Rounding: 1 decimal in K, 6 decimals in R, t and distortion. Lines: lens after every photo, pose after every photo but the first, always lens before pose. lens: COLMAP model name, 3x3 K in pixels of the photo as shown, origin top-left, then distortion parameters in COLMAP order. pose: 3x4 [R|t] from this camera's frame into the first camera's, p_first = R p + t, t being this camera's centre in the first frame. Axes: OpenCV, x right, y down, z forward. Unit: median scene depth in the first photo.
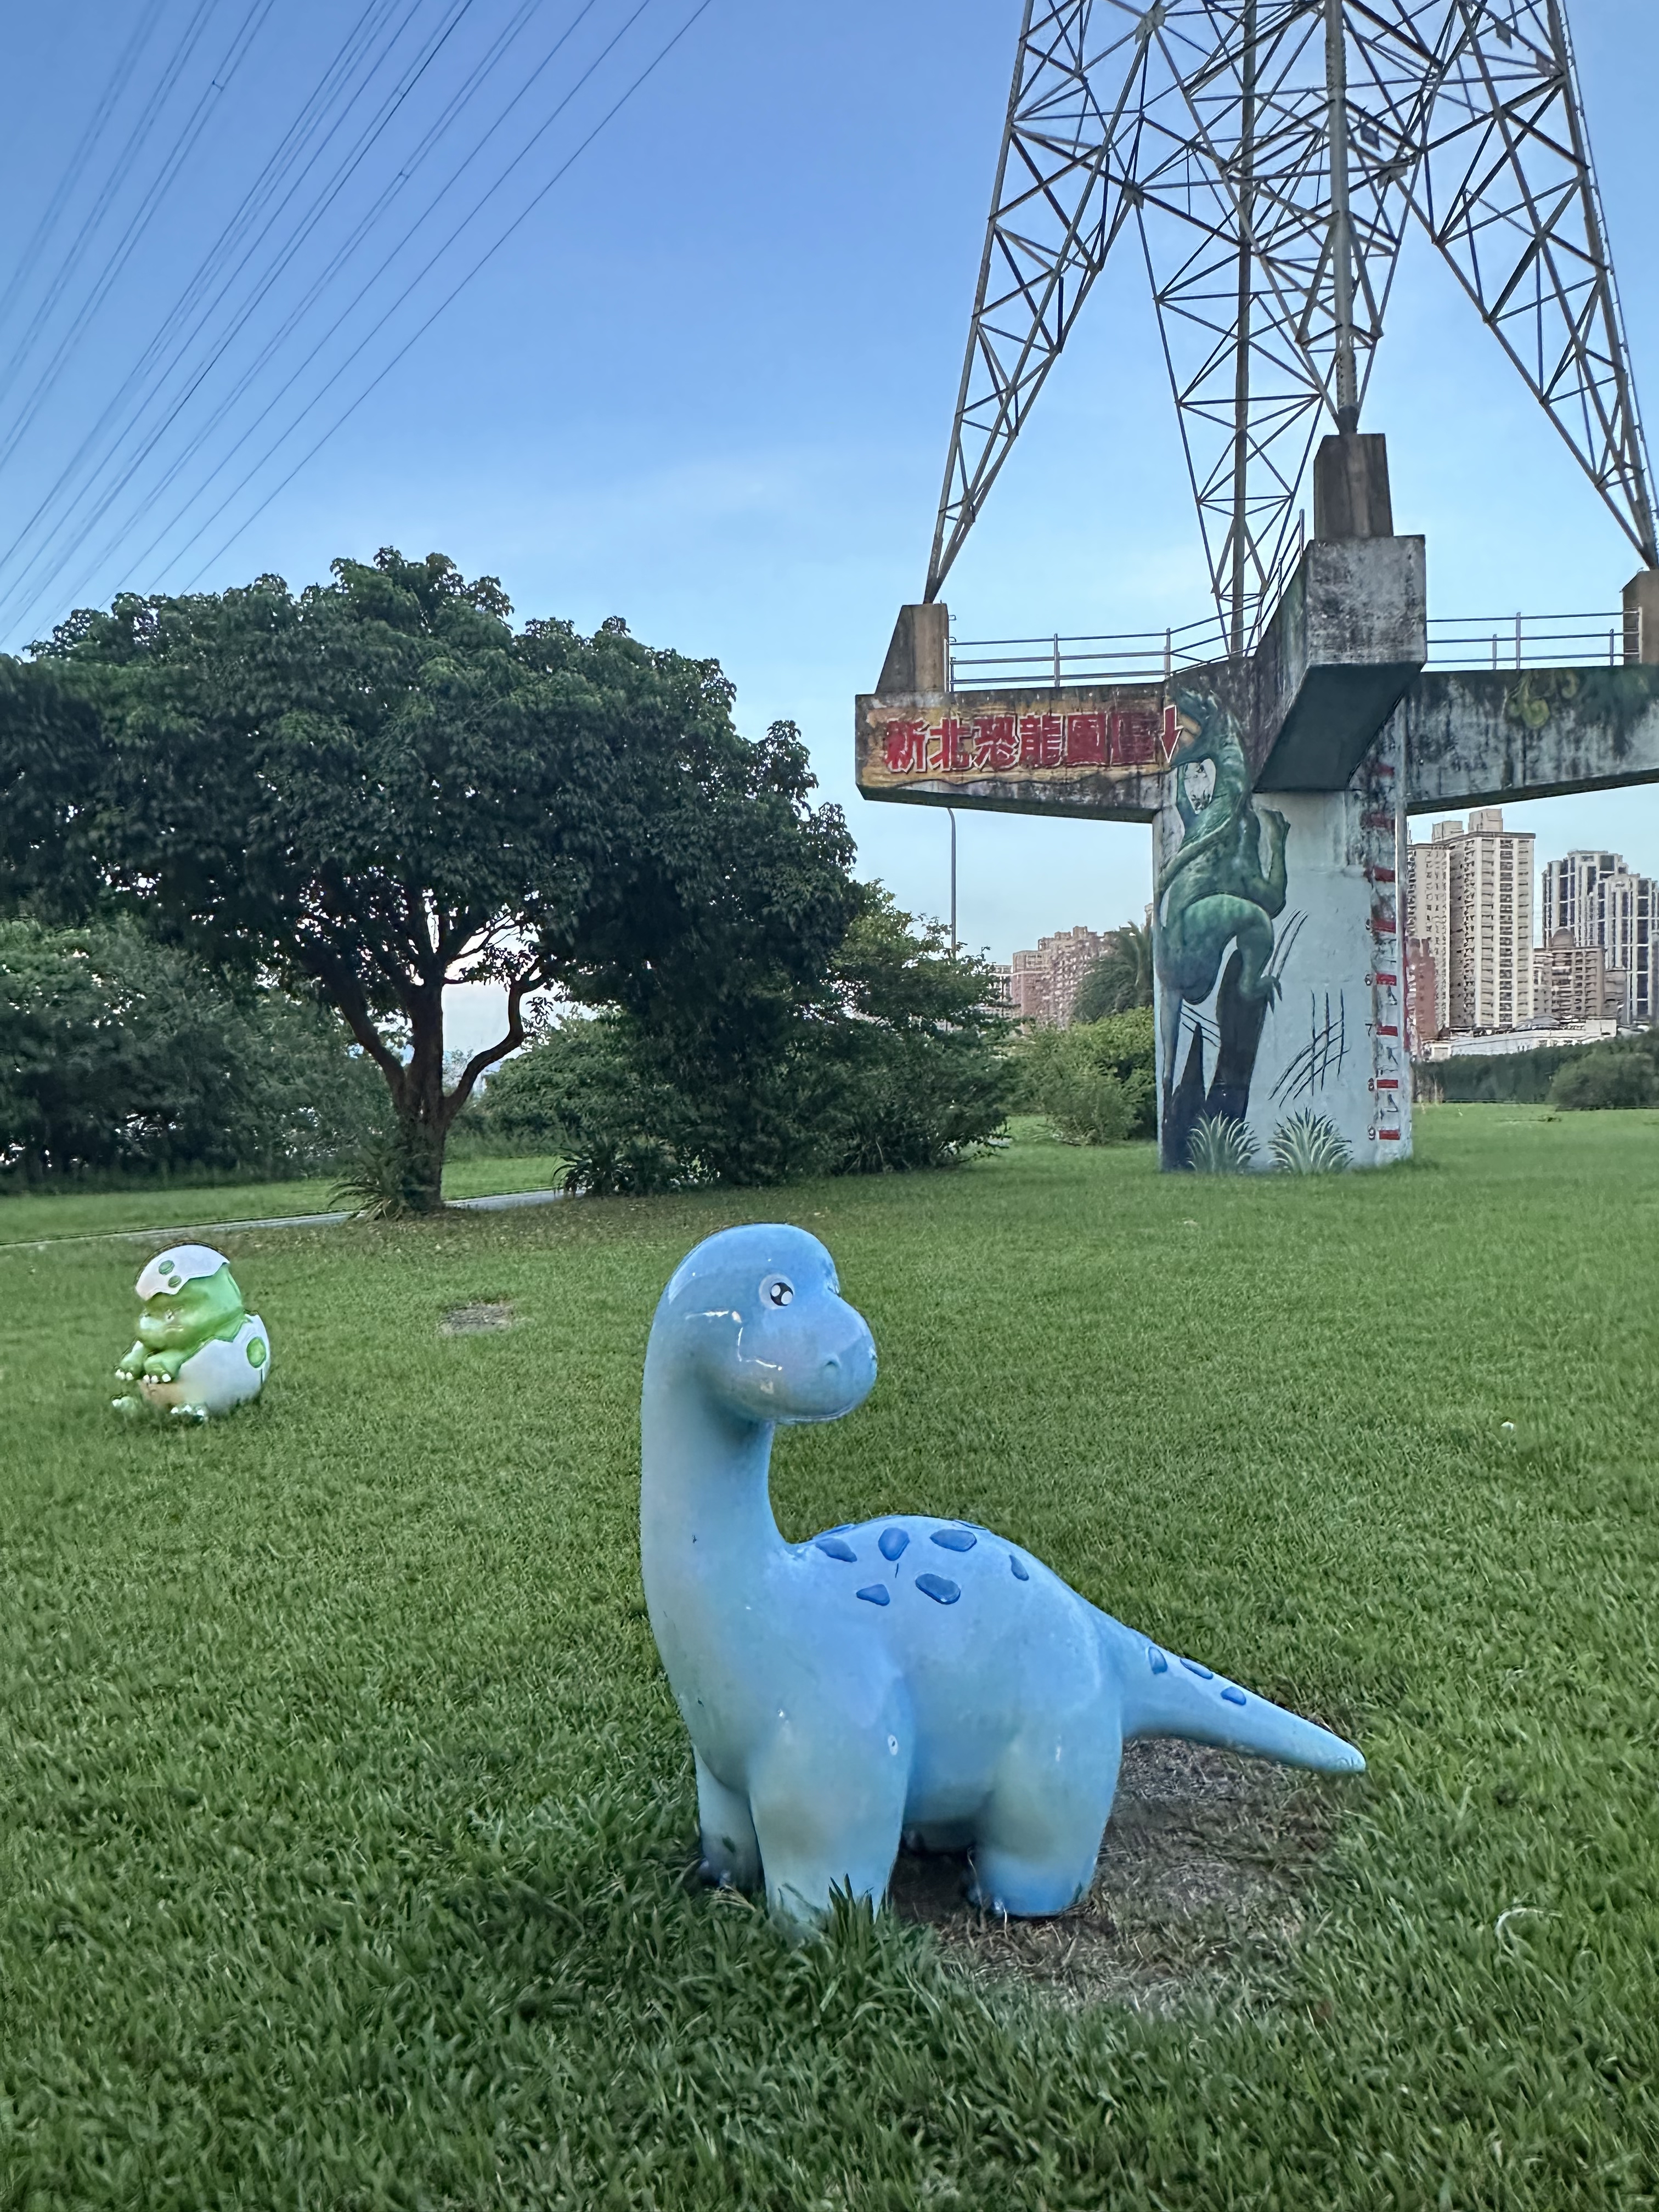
lens RADIAL K [[1545.6, 0, 812.8], [0, 1545.6, 1122.1], [0, 0, 1]] dist [0.000729, -0.006452]
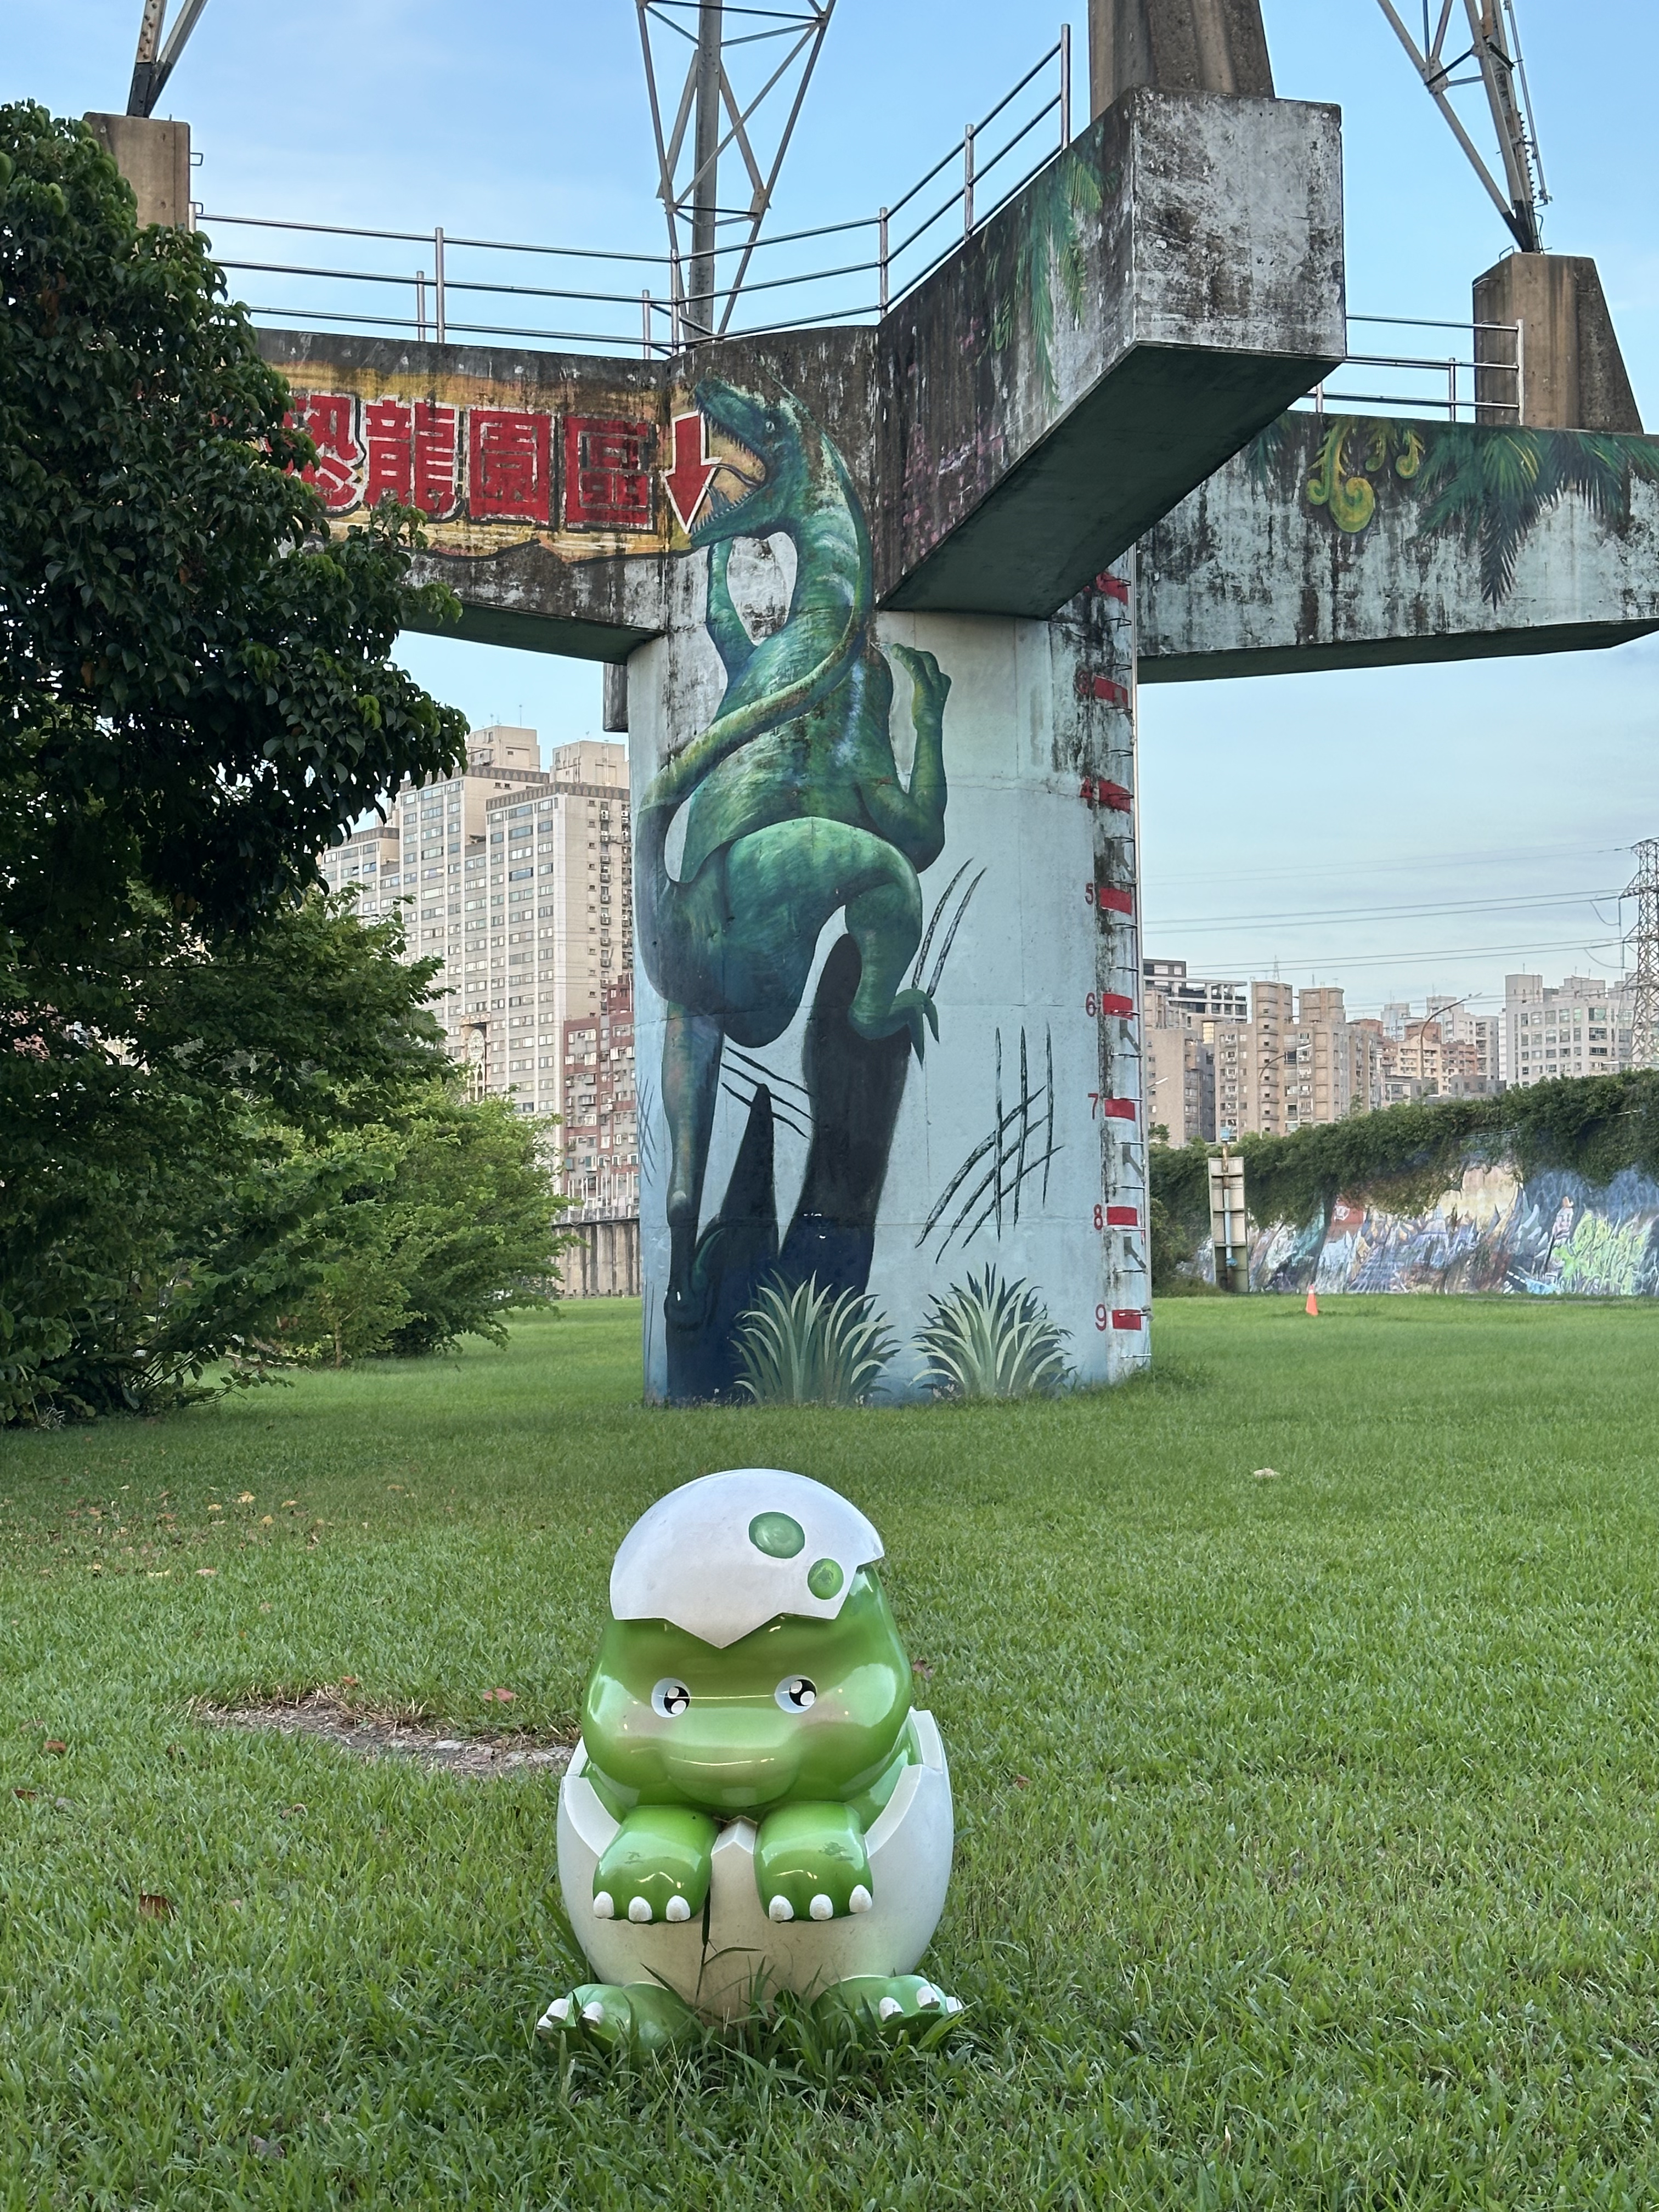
lens RADIAL K [[3273.0, 0, 841.5], [0, 3273.0, 1123.7], [0, 0, 1]] dist [0.145297, 0.000000]
pose [[0.904166, 0.016172, 0.426875, -0.154529], [0.012699, 0.997824, -0.064700, 0.012357], [-0.426992, 0.063921, 0.901993, 0.089948]]
